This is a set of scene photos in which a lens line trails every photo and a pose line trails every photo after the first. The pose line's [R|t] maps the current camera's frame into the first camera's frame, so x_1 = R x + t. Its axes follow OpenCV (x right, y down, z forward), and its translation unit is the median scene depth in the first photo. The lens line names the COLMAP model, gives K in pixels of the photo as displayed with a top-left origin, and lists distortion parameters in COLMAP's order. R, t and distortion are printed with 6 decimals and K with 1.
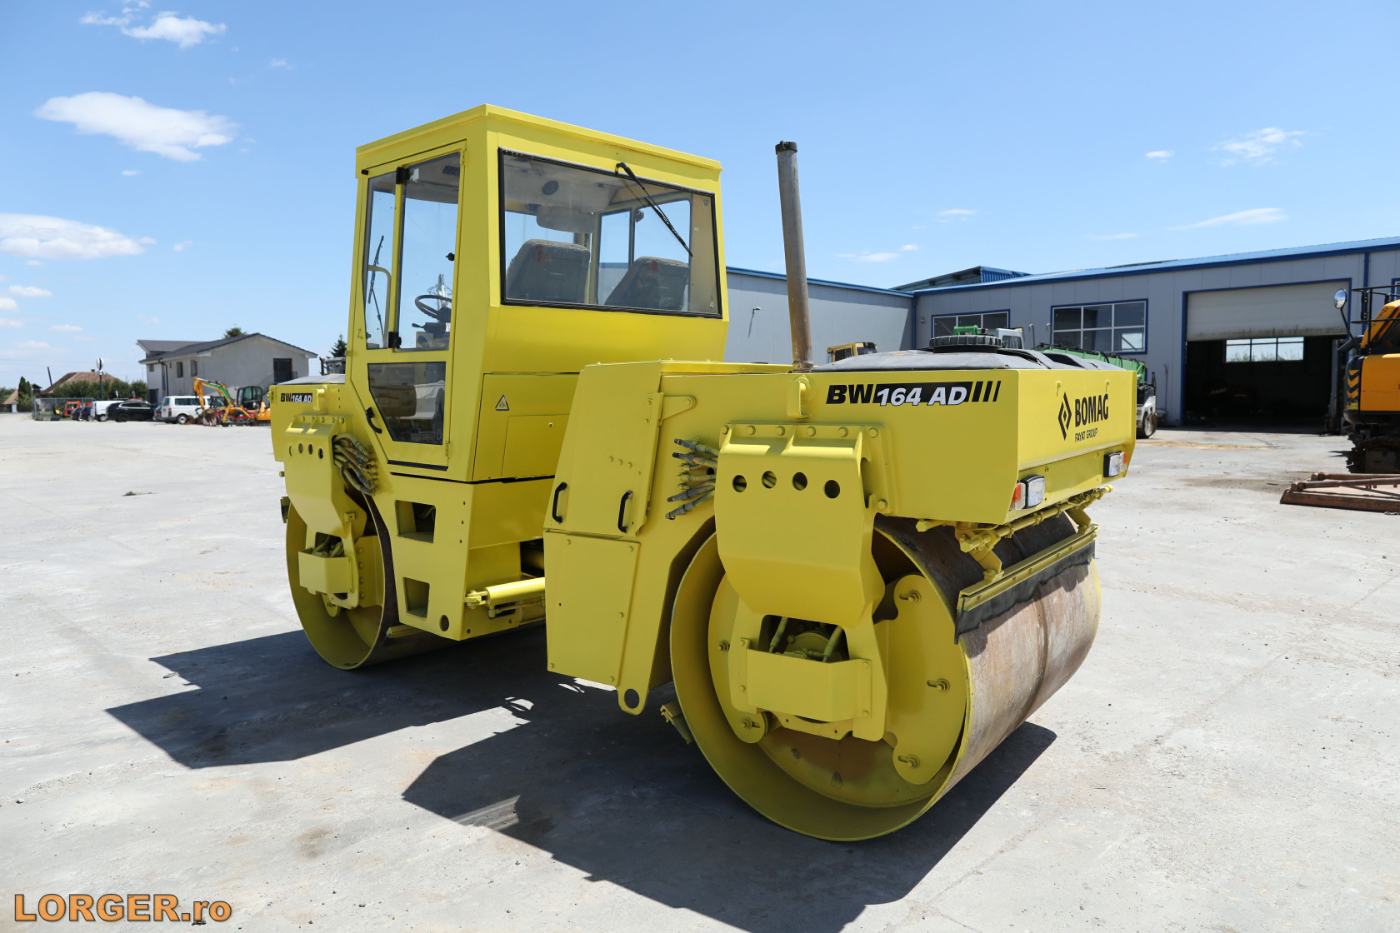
lens RADIAL K [[948.1, 0, 687.0], [0, 948.1, 468.4], [0, 0, 1]] dist [-0.038114, 0.033441]
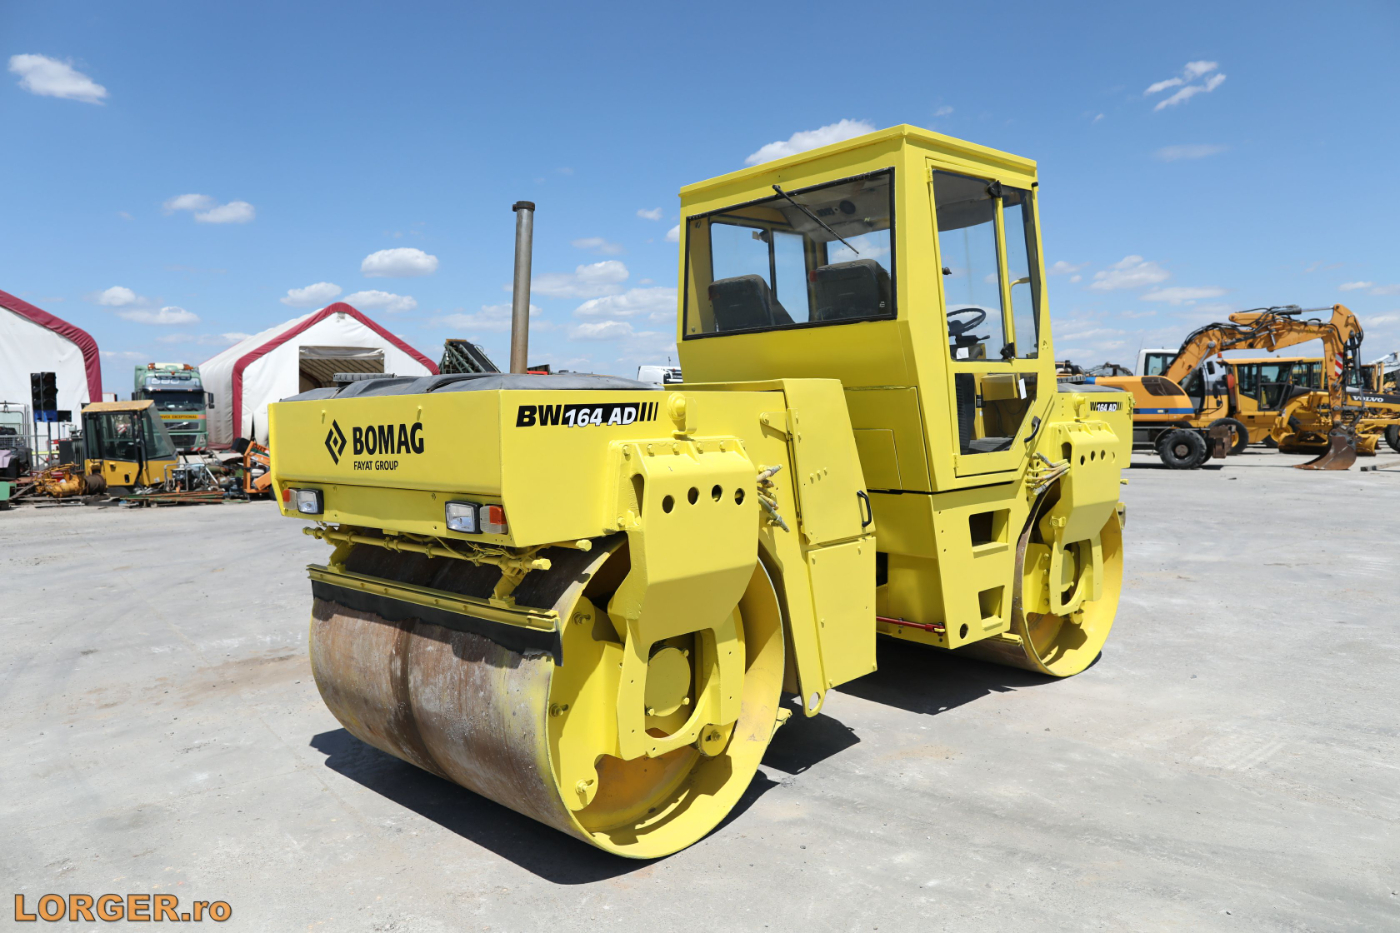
lens RADIAL K [[948.1, 0, 692.9], [0, 948.1, 473.0], [0, 0, 1]] dist [-0.038114, 0.033441]
pose [[-0.107603, 0.079311, -0.991025, 0.968326], [-0.064705, 0.994141, 0.086585, -0.095233], [0.992086, 0.073441, -0.101840, 1.031466]]
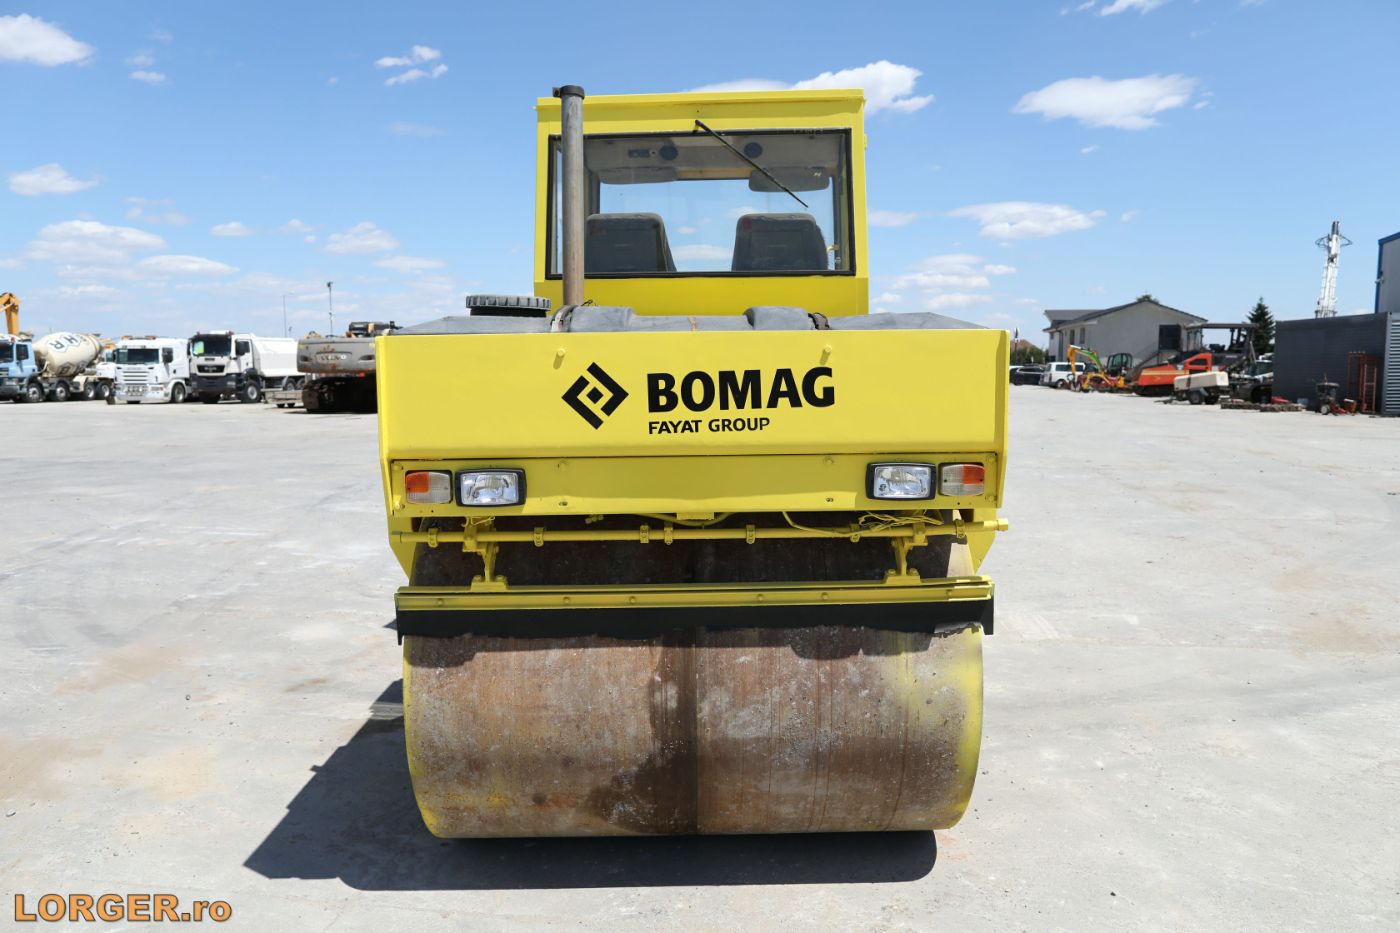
lens RADIAL K [[948.1, 0, 694.8], [0, 948.1, 468.6], [0, 0, 1]] dist [-0.038114, 0.033441]
pose [[0.609822, 0.096182, -0.786680, 0.706888], [-0.068539, 0.995290, 0.068558, -0.037510], [0.789569, 0.012110, 0.613542, 0.413767]]
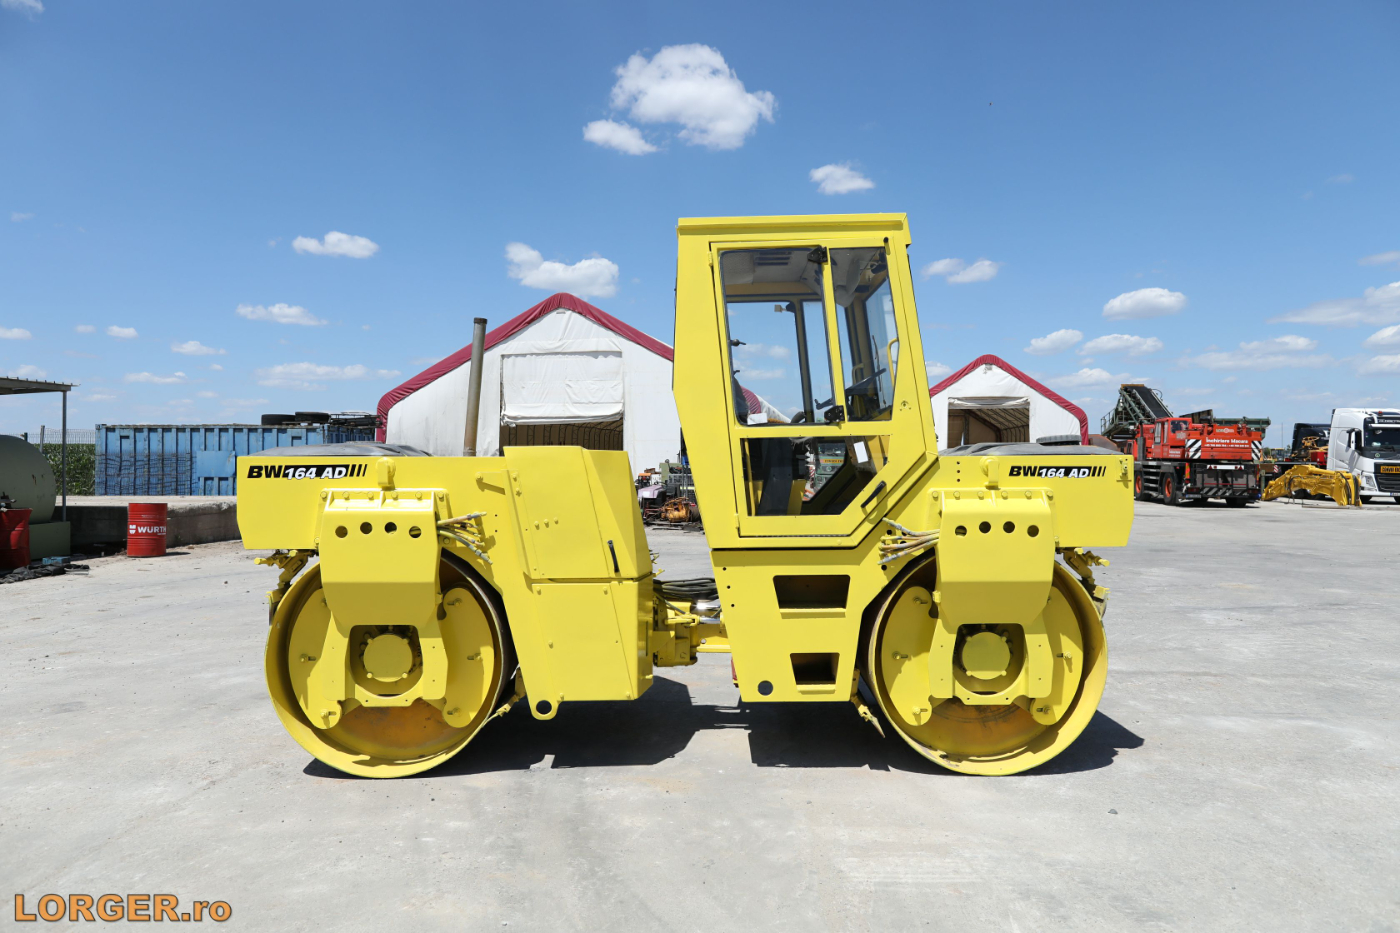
lens RADIAL K [[948.1, 0, 701.6], [0, 948.1, 474.9], [0, 0, 1]] dist [-0.038114, 0.033441]
pose [[-0.752914, 0.021615, -0.657764, 0.688954], [-0.043673, 0.995616, 0.082708, -0.171681], [0.656668, 0.090999, -0.748669, 1.911776]]
